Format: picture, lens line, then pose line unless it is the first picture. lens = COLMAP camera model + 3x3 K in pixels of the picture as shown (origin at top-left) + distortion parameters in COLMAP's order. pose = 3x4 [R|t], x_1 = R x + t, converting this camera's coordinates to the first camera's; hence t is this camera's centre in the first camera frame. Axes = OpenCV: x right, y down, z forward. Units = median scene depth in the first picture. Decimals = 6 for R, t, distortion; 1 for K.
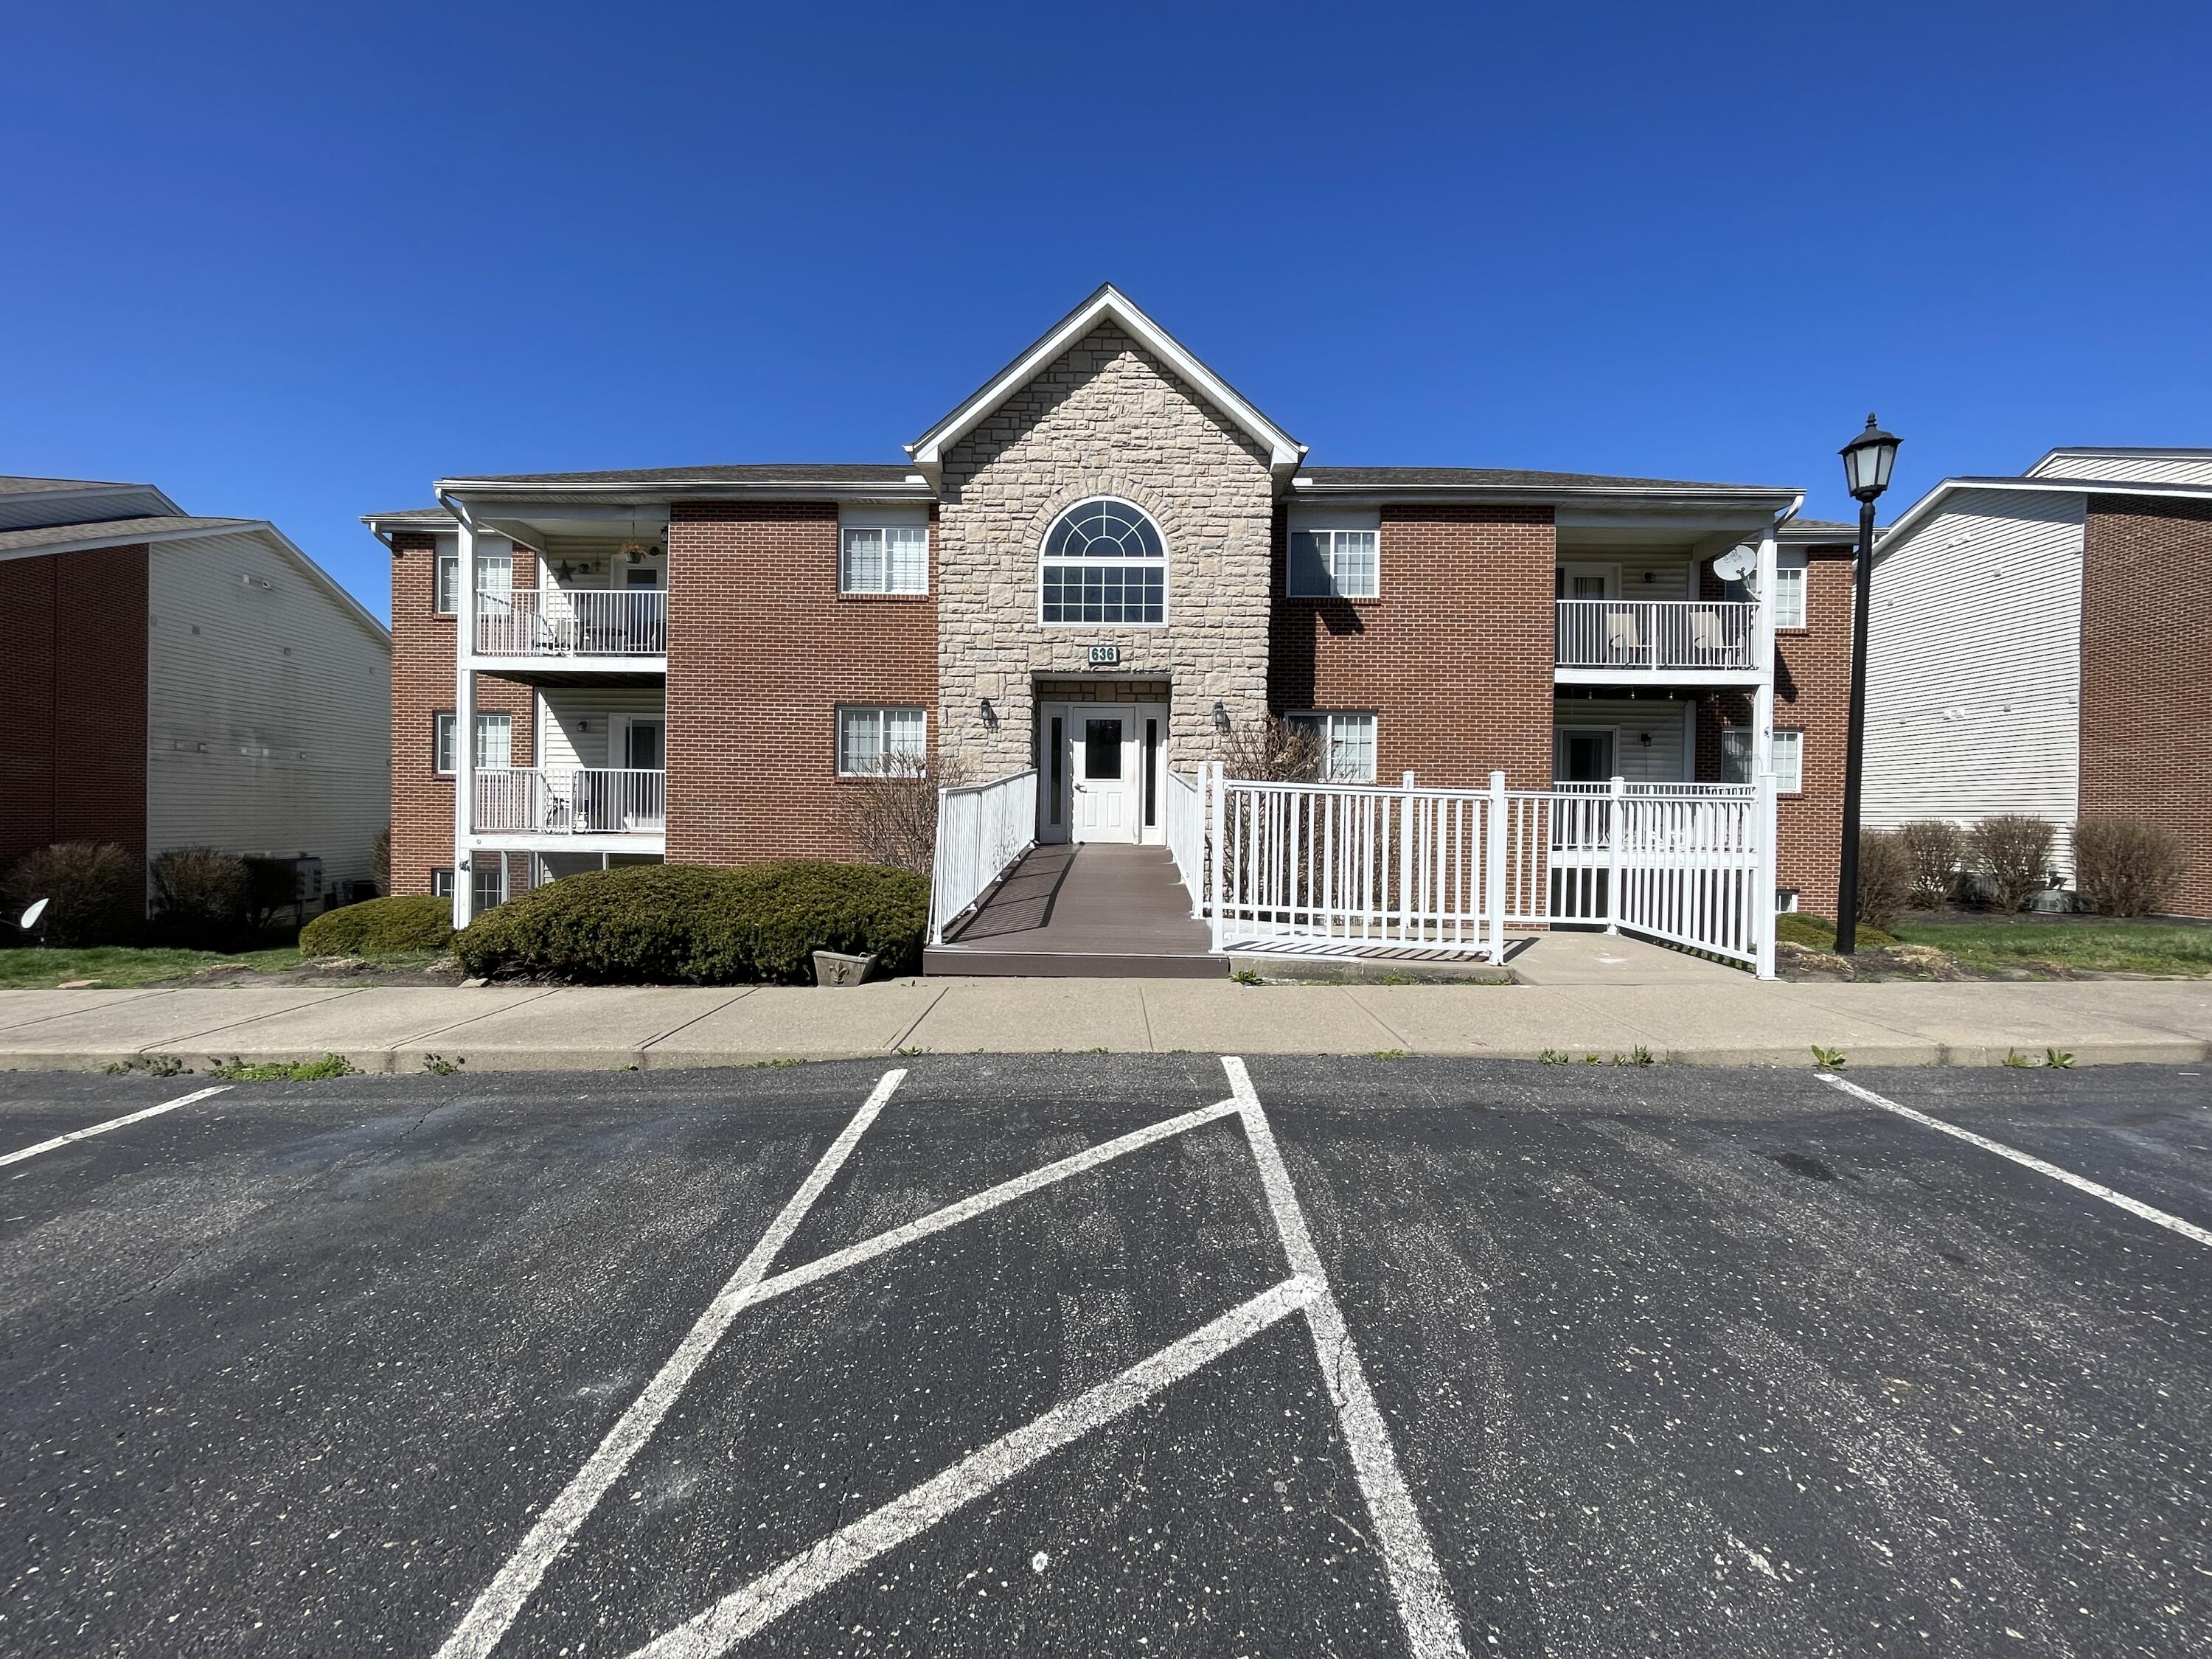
lens RADIAL K [[891.9, 0, 1110.1], [0, 891.9, 821.2], [0, 0, 1]] dist [0.001199, -0.000252]
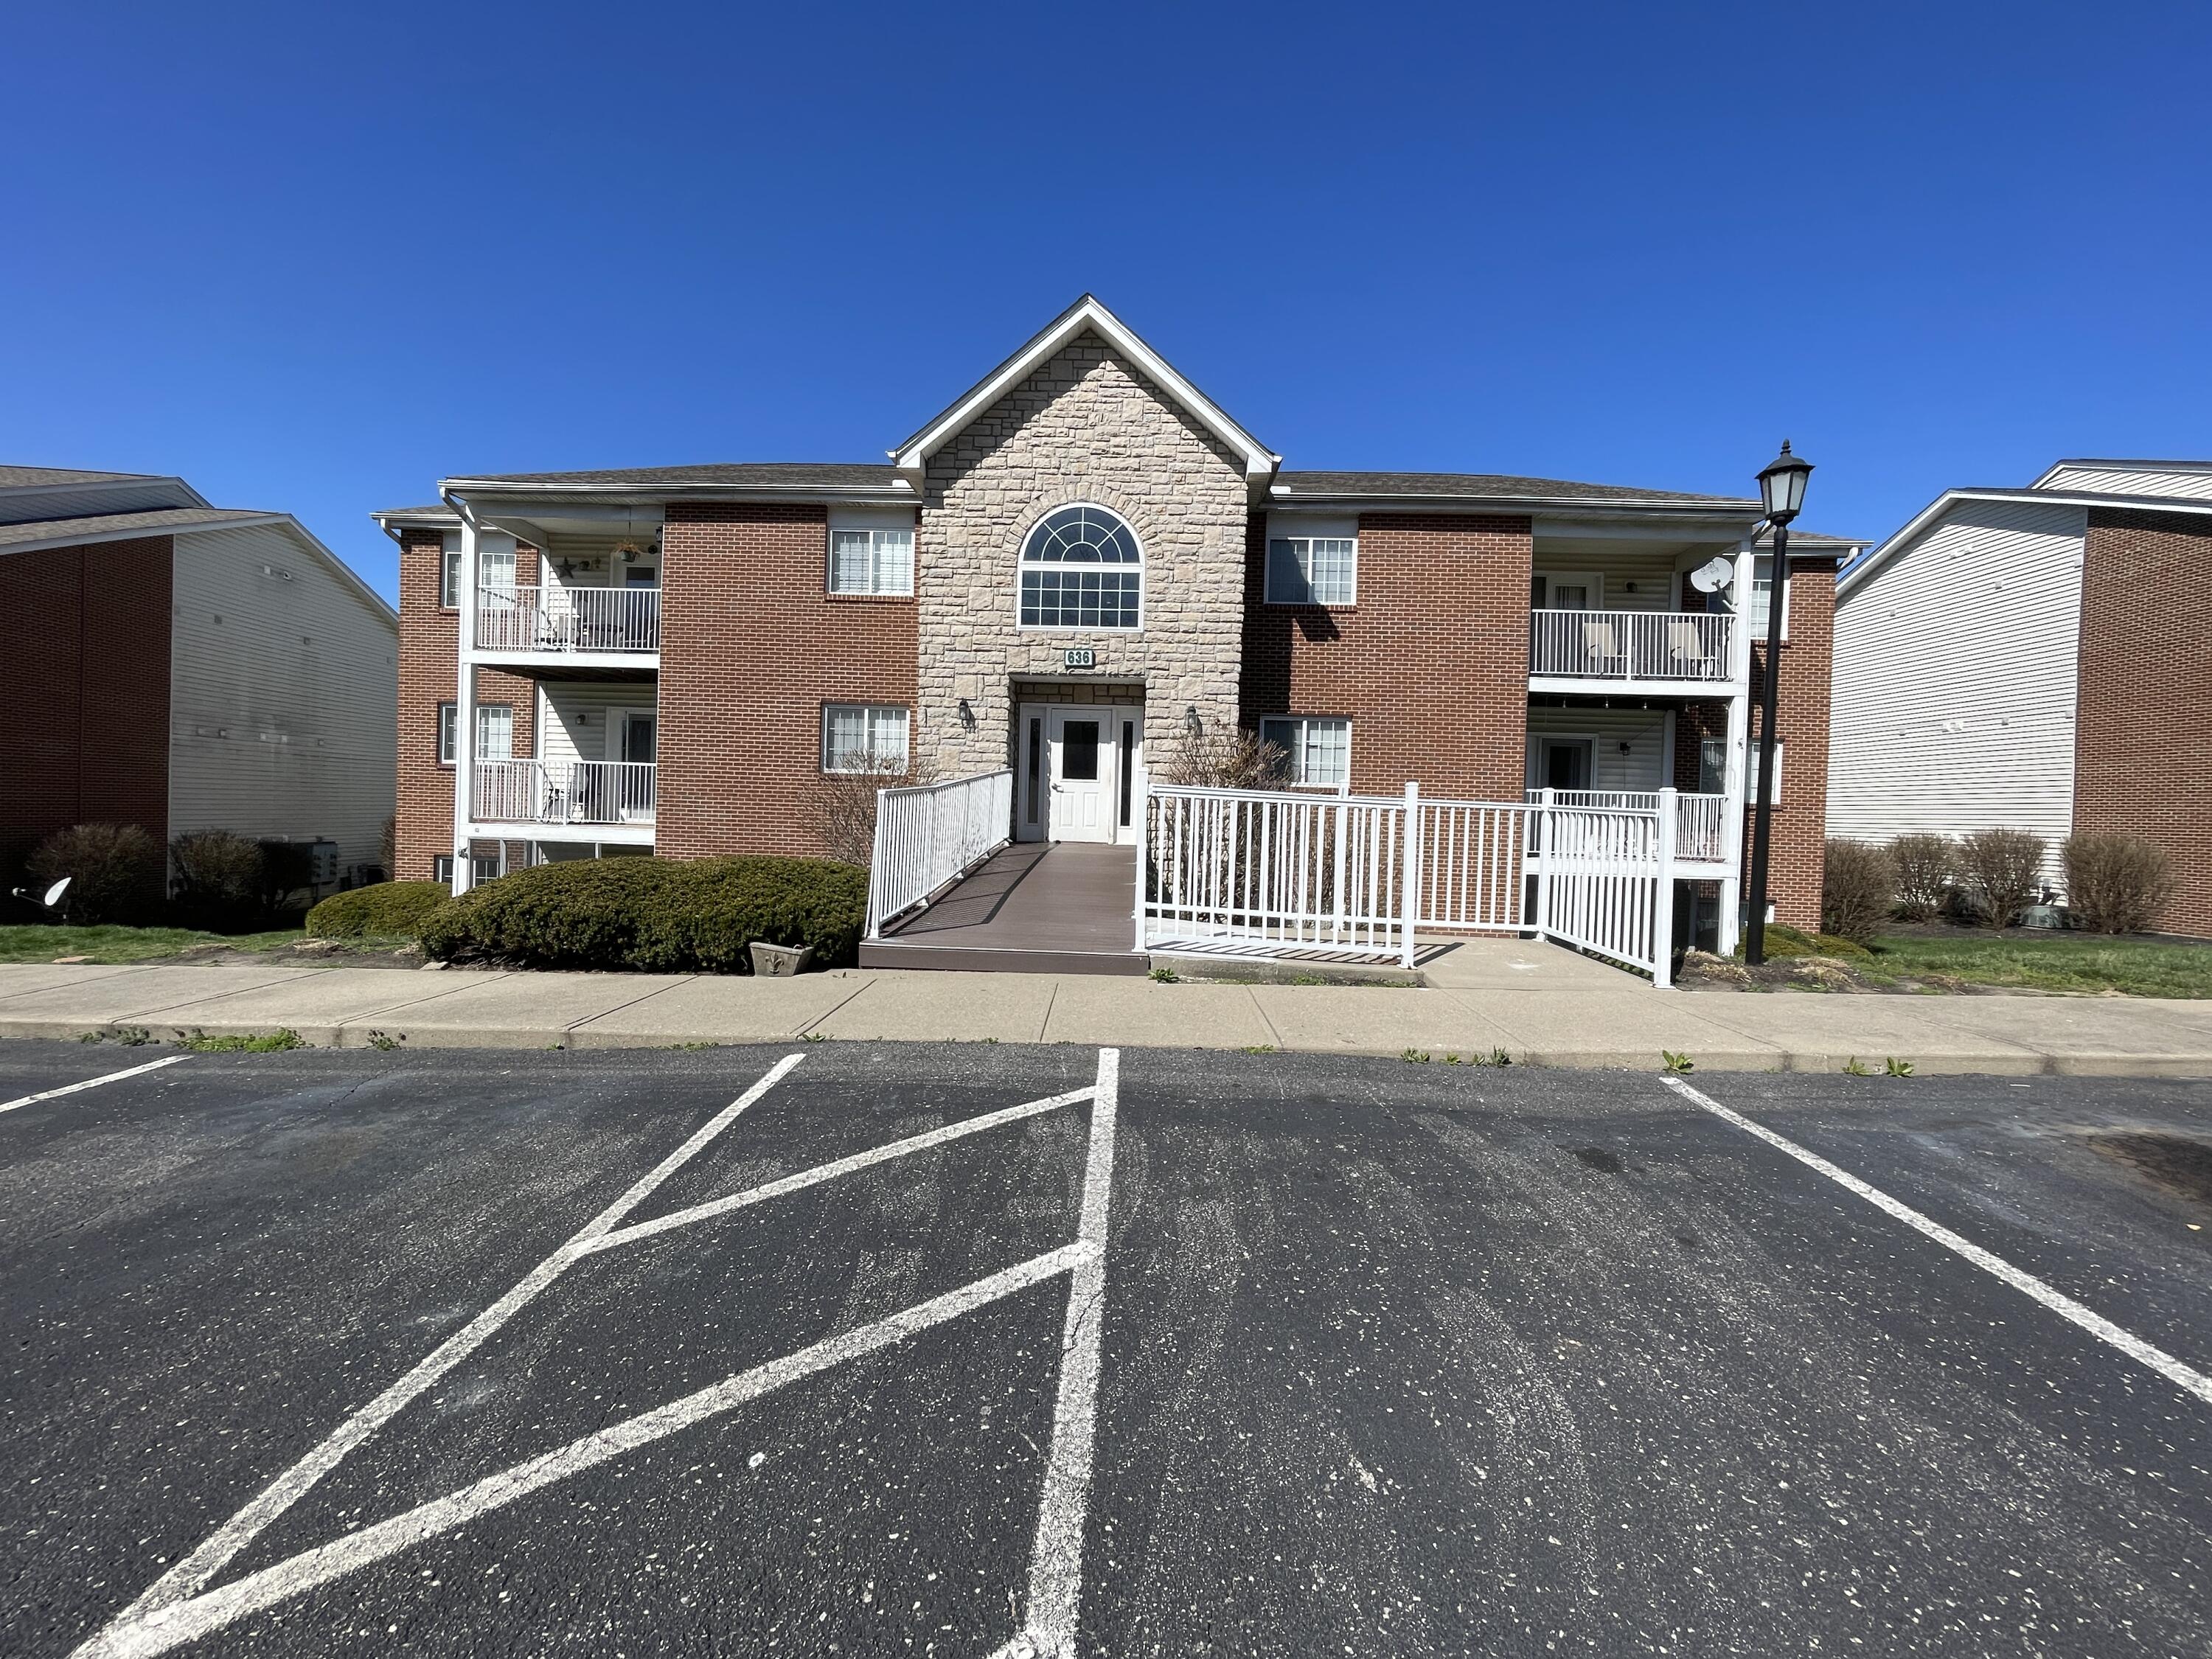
lens RADIAL K [[891.9, 0, 1111.7], [0, 891.9, 823.1], [0, 0, 1]] dist [0.001199, -0.000252]
pose [[0.999682, 0.017161, -0.018494, 0.107052], [-0.017052, 0.999837, 0.006012, -0.008857], [0.018594, -0.005695, 0.999811, -0.046468]]
